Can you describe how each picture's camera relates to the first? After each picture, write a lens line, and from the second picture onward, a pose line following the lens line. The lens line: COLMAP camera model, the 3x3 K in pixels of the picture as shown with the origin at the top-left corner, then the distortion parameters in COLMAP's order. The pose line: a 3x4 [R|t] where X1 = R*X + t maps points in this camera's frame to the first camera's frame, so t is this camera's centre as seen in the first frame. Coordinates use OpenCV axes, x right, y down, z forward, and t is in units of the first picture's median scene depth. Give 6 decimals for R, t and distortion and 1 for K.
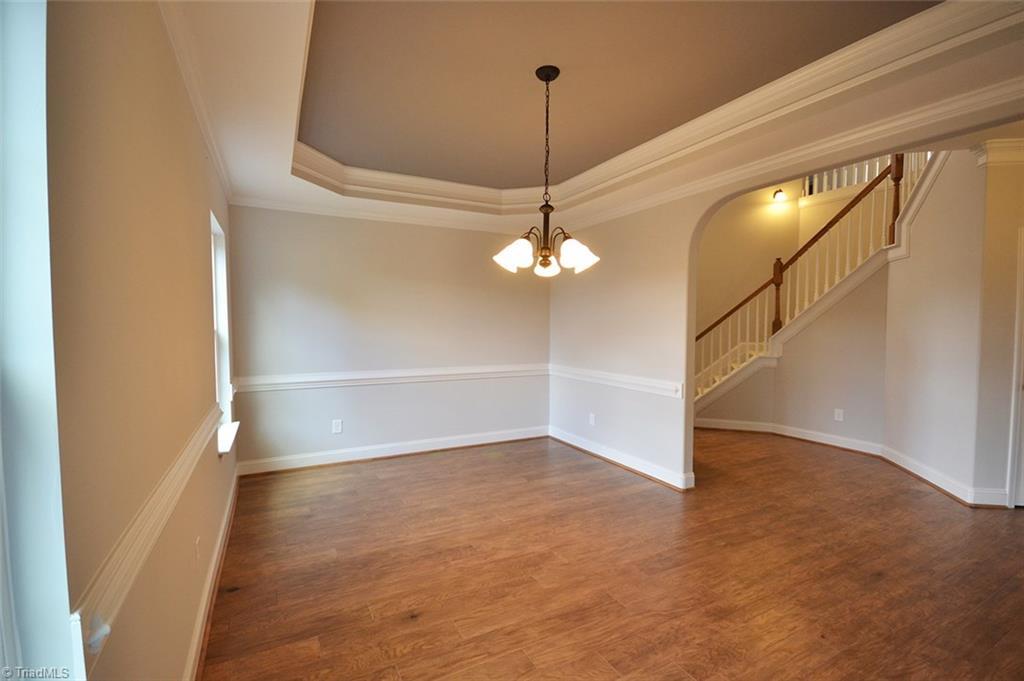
lens RADIAL K [[456.4, 0, 507.5], [0, 456.4, 346.9], [0, 0, 1]] dist [0.003323, -0.008915]
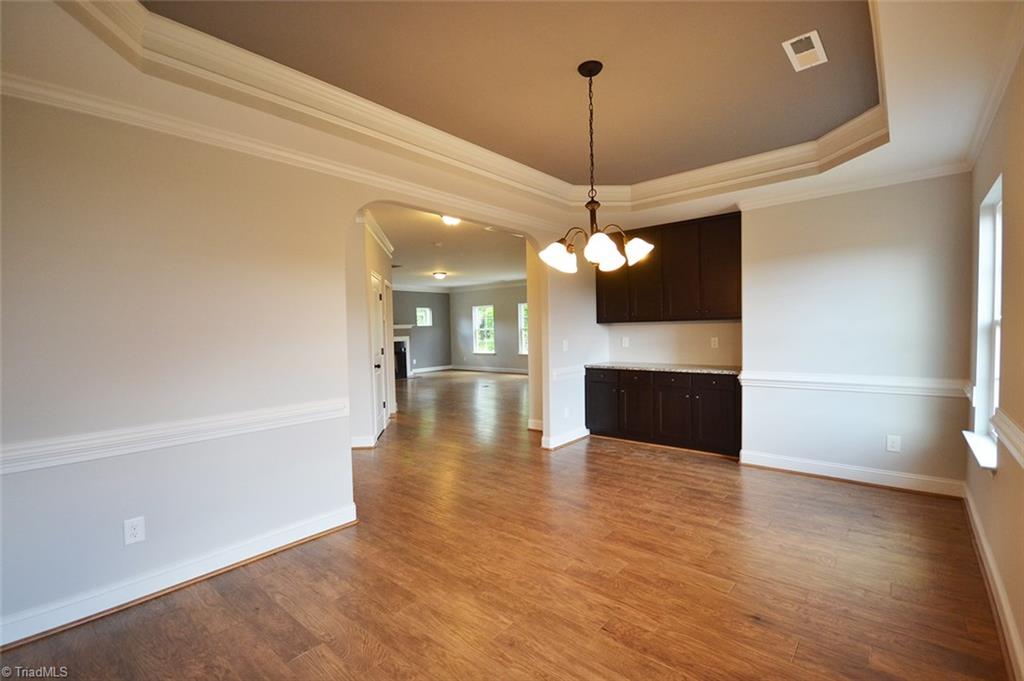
lens RADIAL K [[456.4, 0, 507.5], [0, 456.4, 346.9], [0, 0, 1]] dist [0.003323, -0.008915]
pose [[-0.371263, -0.030966, 0.928011, -0.773030], [0.070616, 0.995608, 0.061472, -0.067483], [-0.925839, 0.088355, -0.367446, 1.560324]]
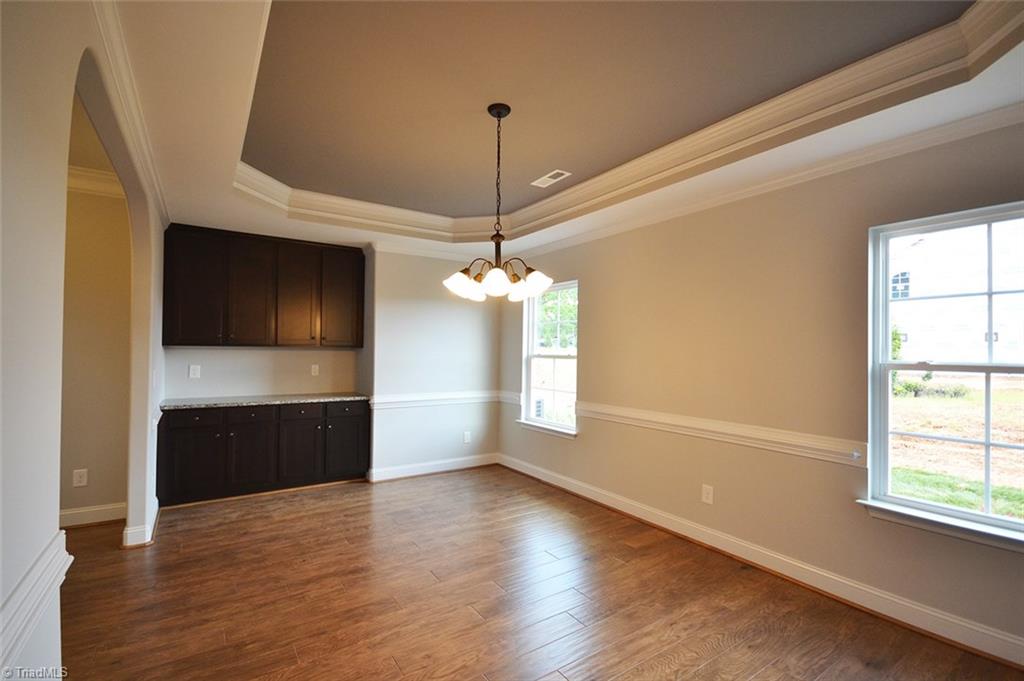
lens RADIAL K [[456.4, 0, 507.5], [0, 456.4, 346.9], [0, 0, 1]] dist [0.003323, -0.008915]
pose [[-0.993550, -0.014208, -0.112506, 0.175747], [-0.019317, 0.998825, 0.044453, -0.103516], [0.111742, 0.046340, -0.992656, 2.032732]]
